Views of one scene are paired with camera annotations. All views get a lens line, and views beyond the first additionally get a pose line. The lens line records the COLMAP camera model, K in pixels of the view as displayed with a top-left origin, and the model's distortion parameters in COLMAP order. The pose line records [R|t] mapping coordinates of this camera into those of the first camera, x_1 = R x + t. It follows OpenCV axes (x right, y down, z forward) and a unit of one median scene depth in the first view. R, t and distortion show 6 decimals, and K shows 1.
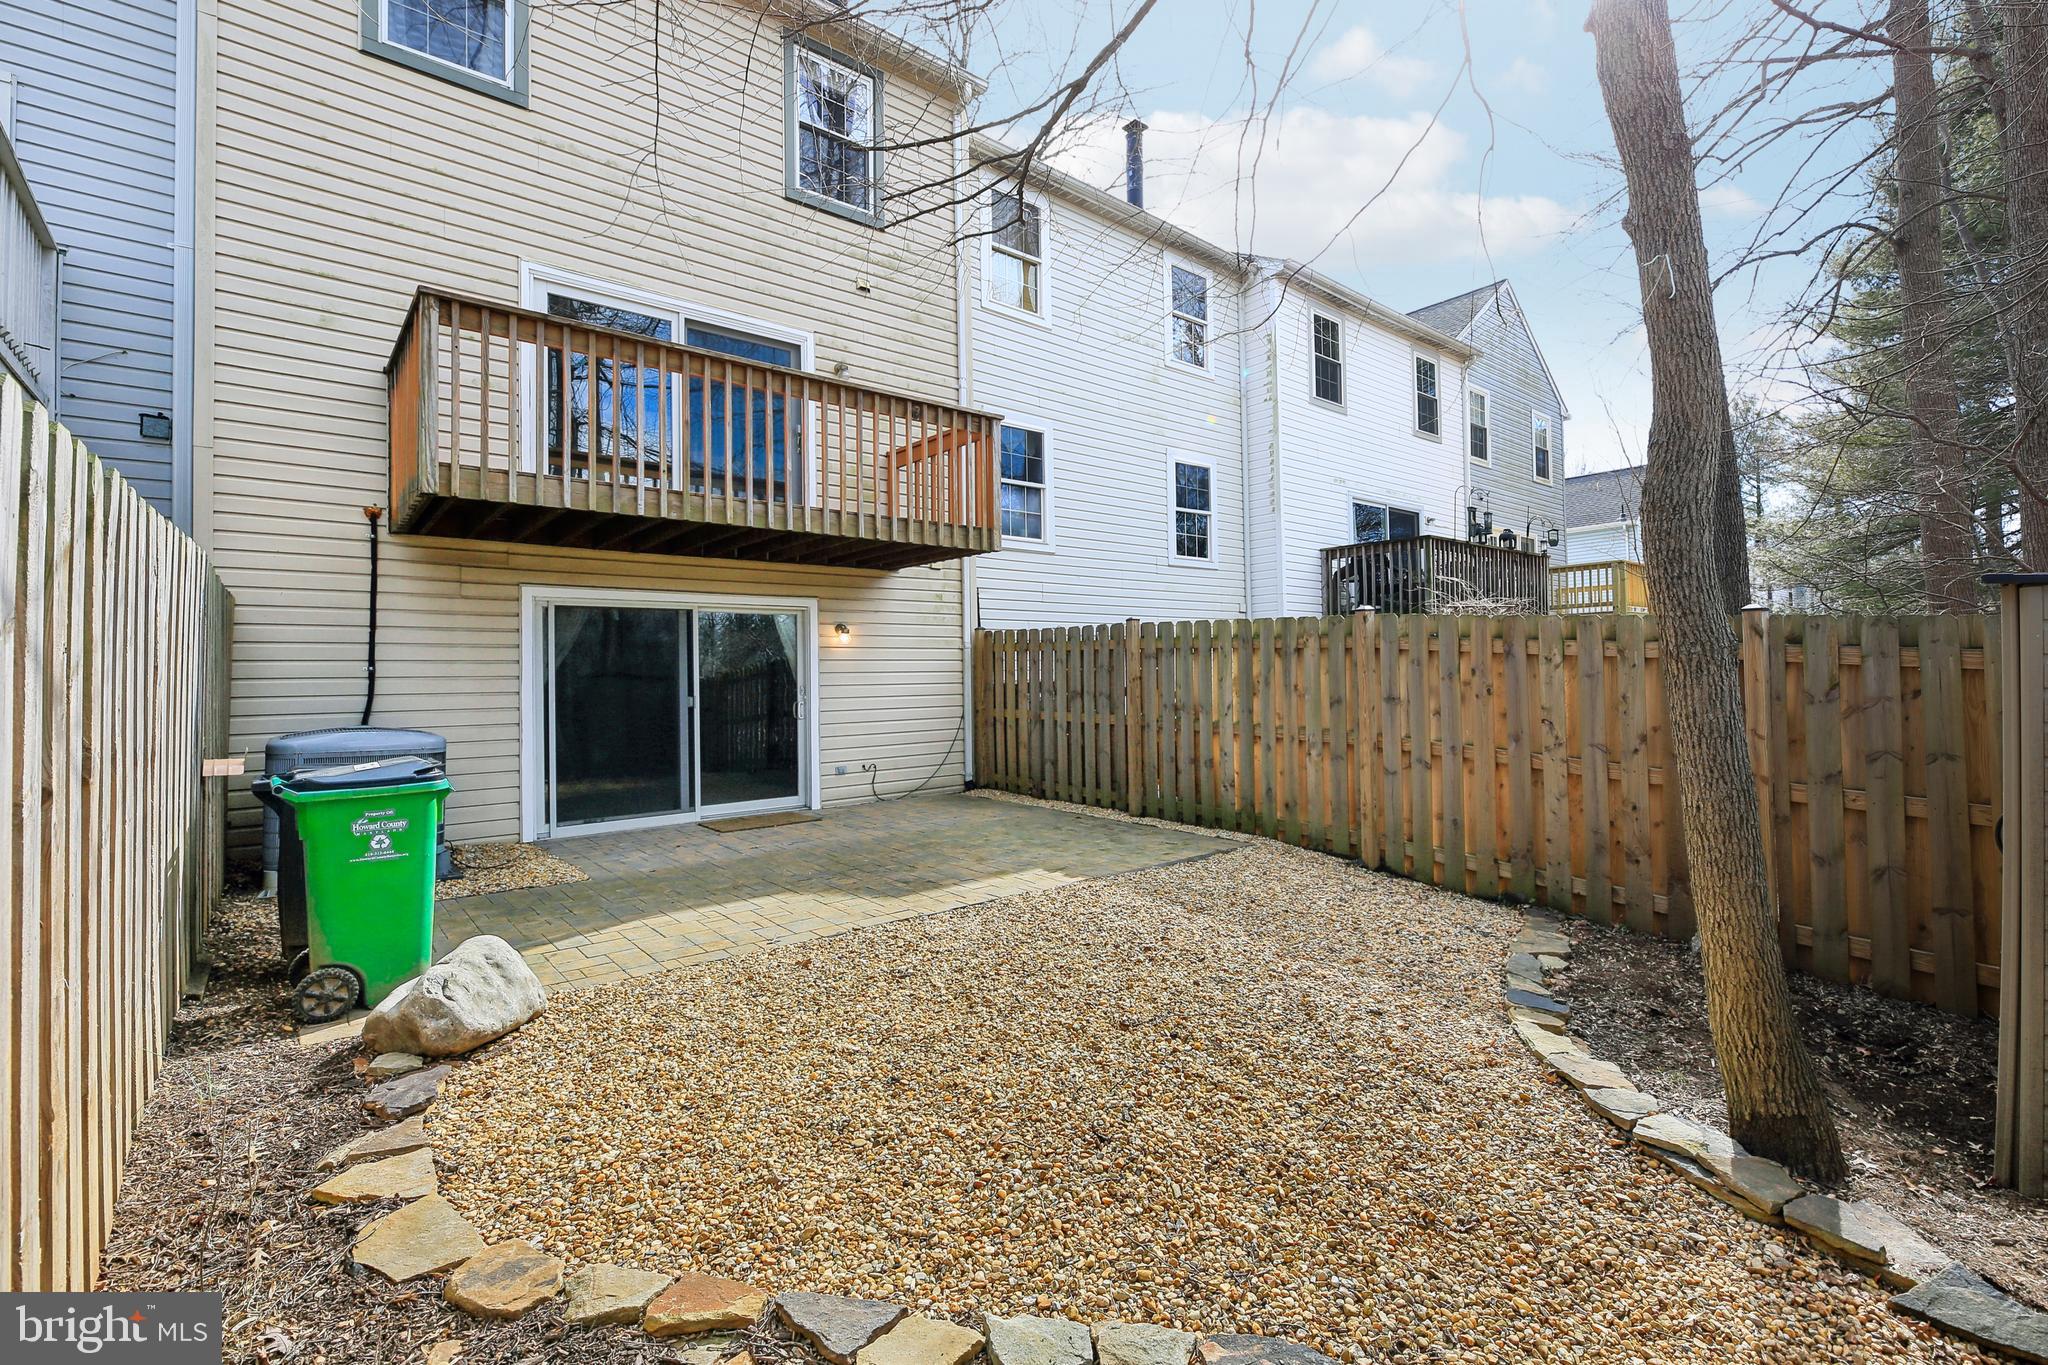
lens RADIAL K [[844.7, 0, 1016.4], [0, 844.7, 672.3], [0, 0, 1]] dist [-0.001051, -0.000303]
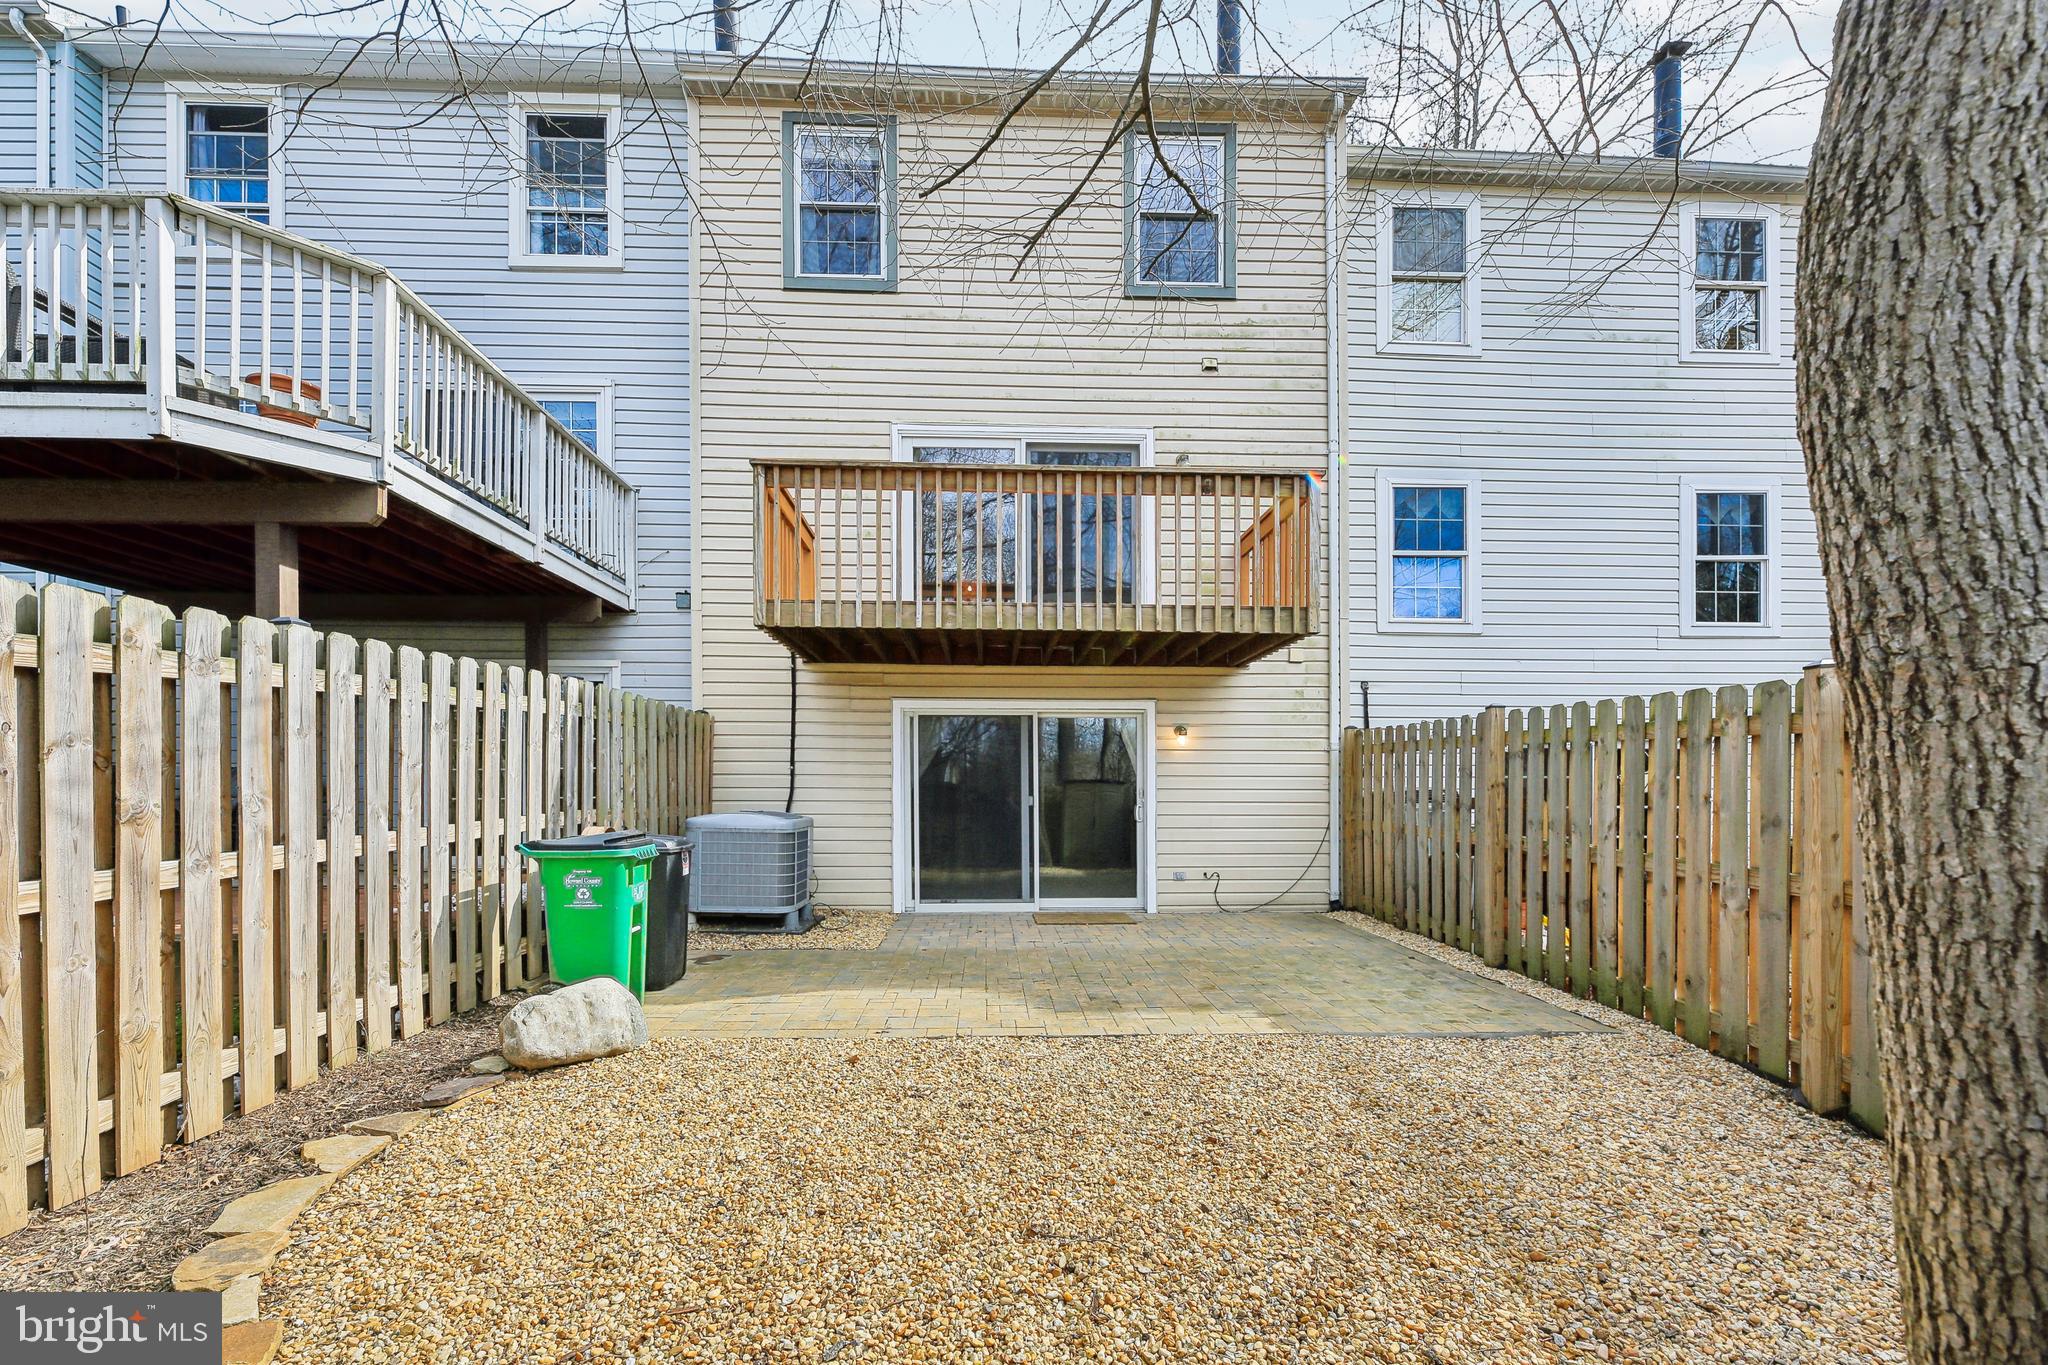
lens RADIAL K [[798.3, 0, 1024.1], [0, 798.3, 801.5], [0, 0, 1]] dist [-0.000228, -0.000162]
pose [[0.812300, 0.026583, -0.582633, 0.203780], [-0.012822, 0.999533, 0.027728, 0.007508], [0.583098, -0.015053, 0.812262, 0.166359]]
